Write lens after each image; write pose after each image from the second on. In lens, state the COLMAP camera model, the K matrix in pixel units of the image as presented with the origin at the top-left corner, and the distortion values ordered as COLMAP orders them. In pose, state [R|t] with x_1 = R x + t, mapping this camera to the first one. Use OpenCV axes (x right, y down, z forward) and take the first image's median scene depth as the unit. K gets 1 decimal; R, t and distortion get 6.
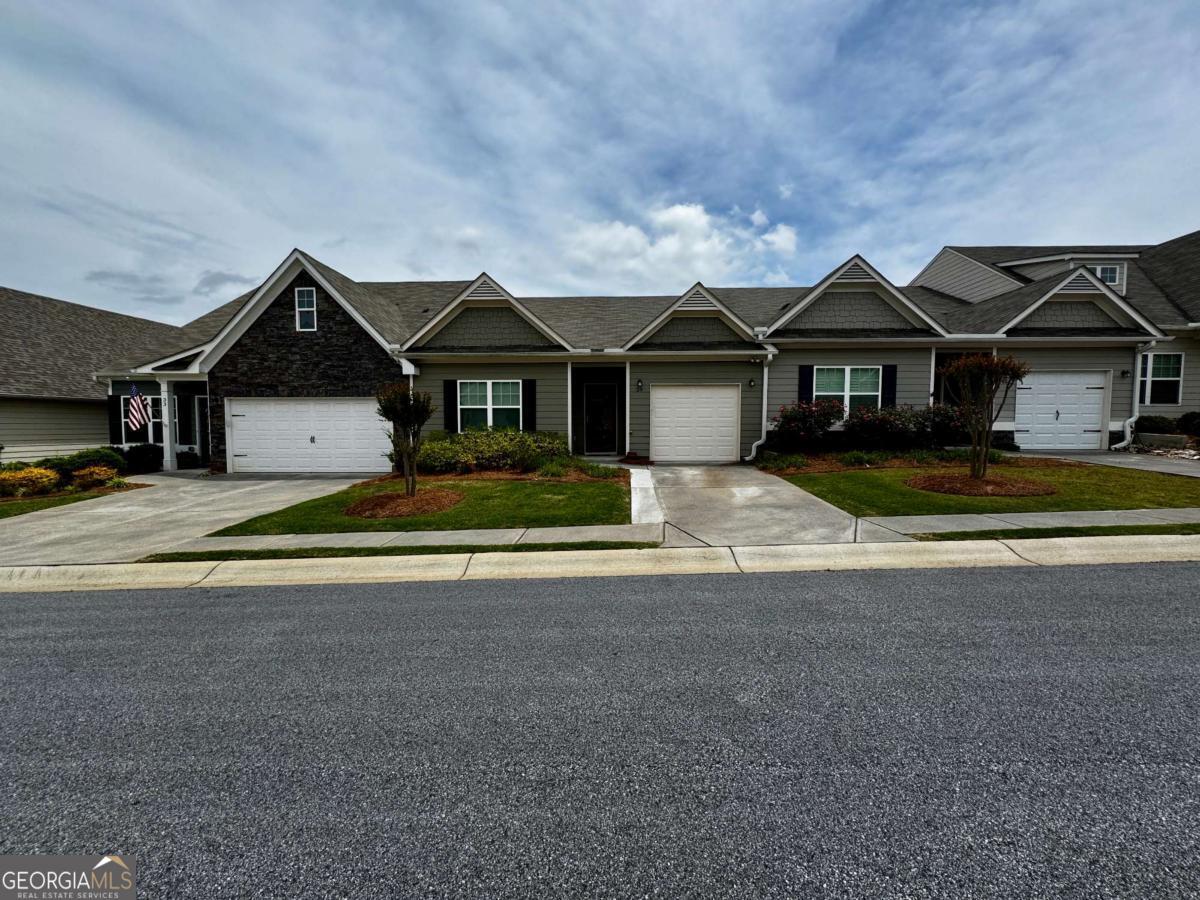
lens RADIAL K [[489.4, 0, 610.9], [0, 489.4, 449.9], [0, 0, 1]] dist [-0.001691, -0.000313]
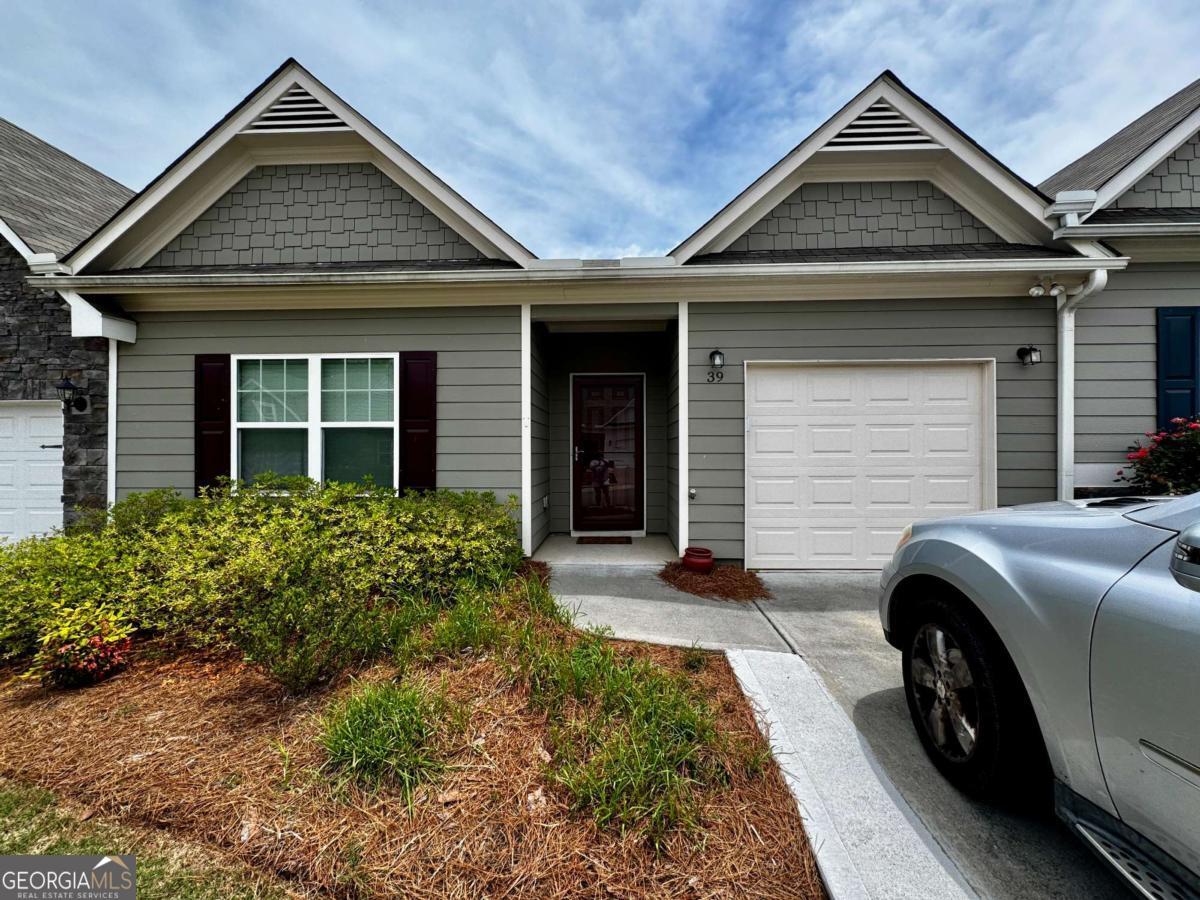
lens RADIAL K [[479.6, 0, 600.2], [0, 479.6, 451.7], [0, 0, 1]] dist [-0.002708, -0.000094]
pose [[0.999974, -0.002457, 0.006802, -0.031031], [0.002840, 0.998375, -0.056915, -0.046639], [-0.006651, 0.056932, 0.998356, 0.644620]]
